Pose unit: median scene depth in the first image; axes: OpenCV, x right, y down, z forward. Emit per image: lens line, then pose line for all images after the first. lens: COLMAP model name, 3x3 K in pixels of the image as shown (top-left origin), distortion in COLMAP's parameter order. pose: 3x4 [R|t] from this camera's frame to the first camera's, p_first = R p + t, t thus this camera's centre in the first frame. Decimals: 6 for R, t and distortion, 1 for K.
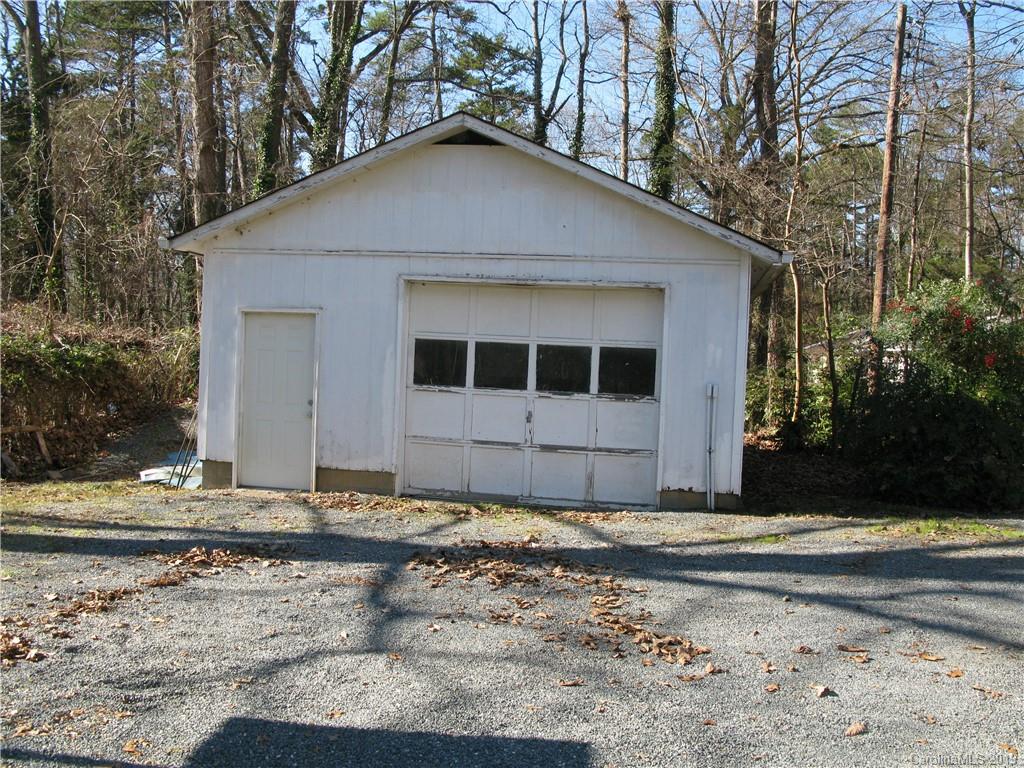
lens RADIAL K [[1034.0, 0, 513.2], [0, 1034.0, 380.2], [0, 0, 1]] dist [-0.130818, 0.000000]
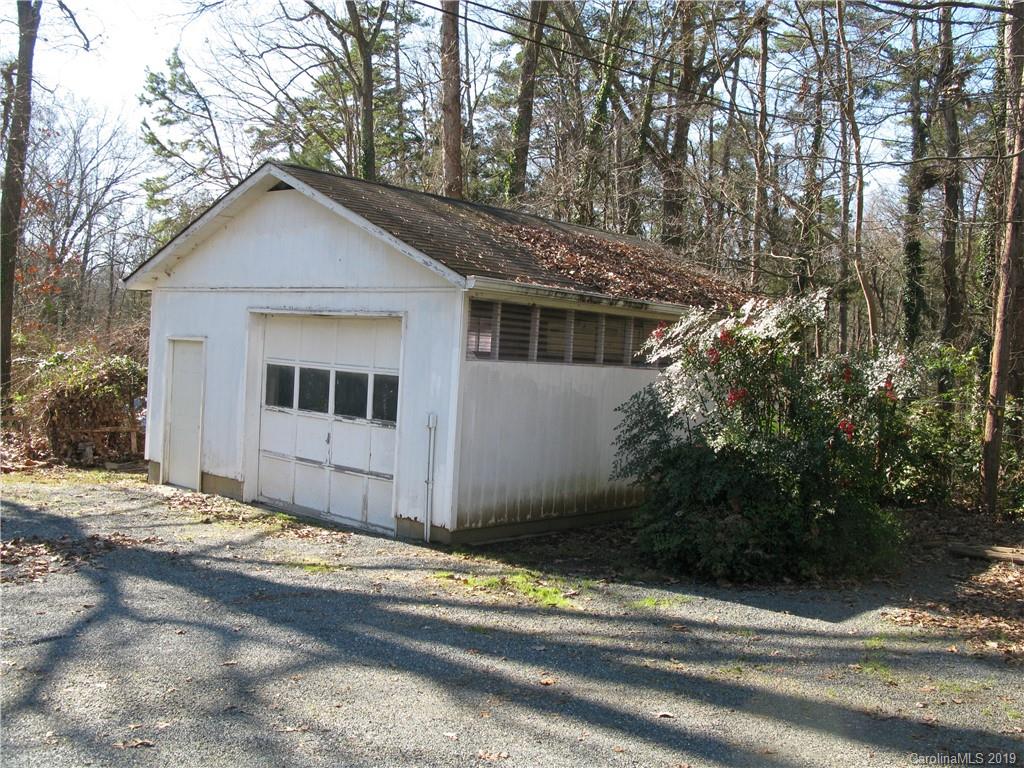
lens RADIAL K [[1034.0, 0, 513.2], [0, 1034.0, 388.1], [0, 0, 1]] dist [-0.130818, 0.000000]
pose [[0.854295, 0.028081, -0.519029, 0.732423], [-0.041260, 0.999052, -0.013860, -0.009739], [0.518148, 0.033255, 0.854644, 0.186038]]
